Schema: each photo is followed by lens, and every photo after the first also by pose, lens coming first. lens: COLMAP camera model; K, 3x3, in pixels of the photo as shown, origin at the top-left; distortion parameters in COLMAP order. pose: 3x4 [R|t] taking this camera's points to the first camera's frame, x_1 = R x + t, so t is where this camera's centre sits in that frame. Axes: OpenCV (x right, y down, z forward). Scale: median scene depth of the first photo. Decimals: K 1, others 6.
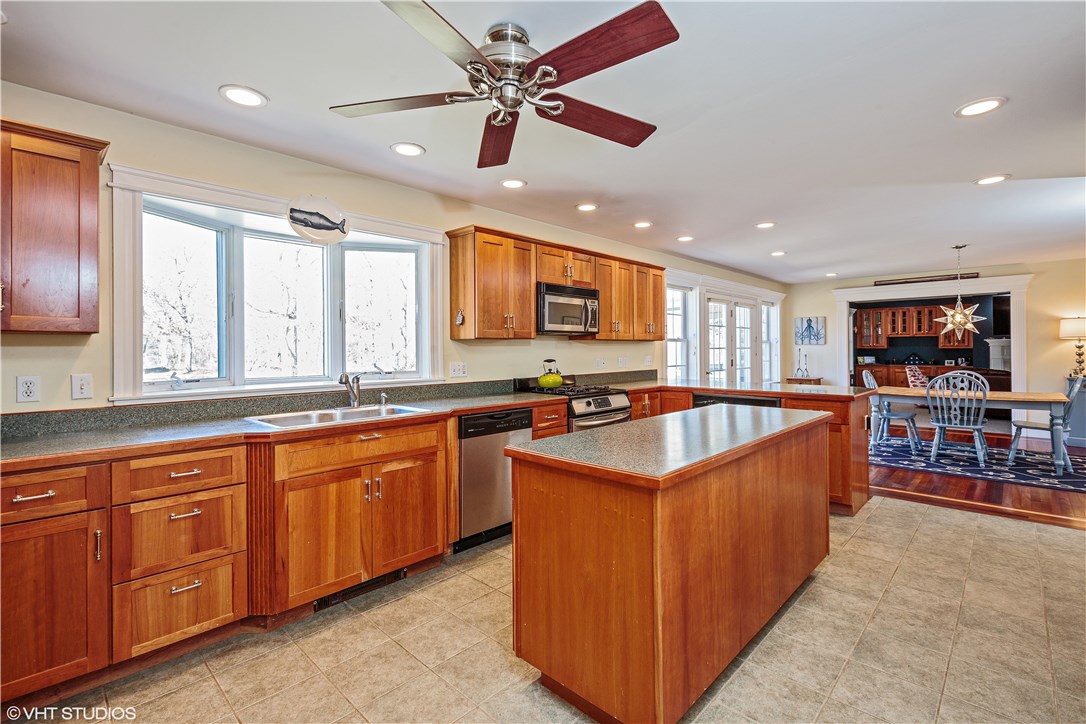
lens RADIAL K [[487.4, 0, 541.8], [0, 487.4, 347.9], [0, 0, 1]] dist [0.002735, 0.000587]
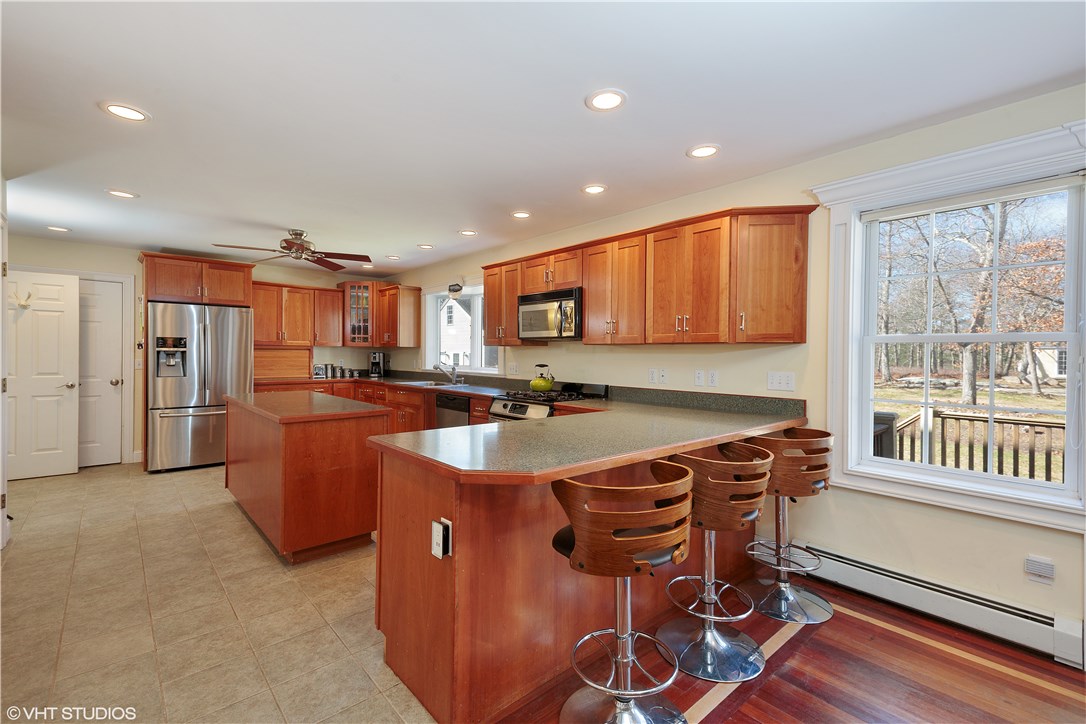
lens RADIAL K [[484.3, 0, 572.3], [0, 484.3, 359.7], [0, 0, 1]] dist [0.025552, -0.000444]
pose [[-0.049400, 0.020910, -0.998560, 1.106570], [-0.004822, 0.999764, 0.021174, -0.009538], [0.998767, 0.005861, -0.049287, 1.163241]]
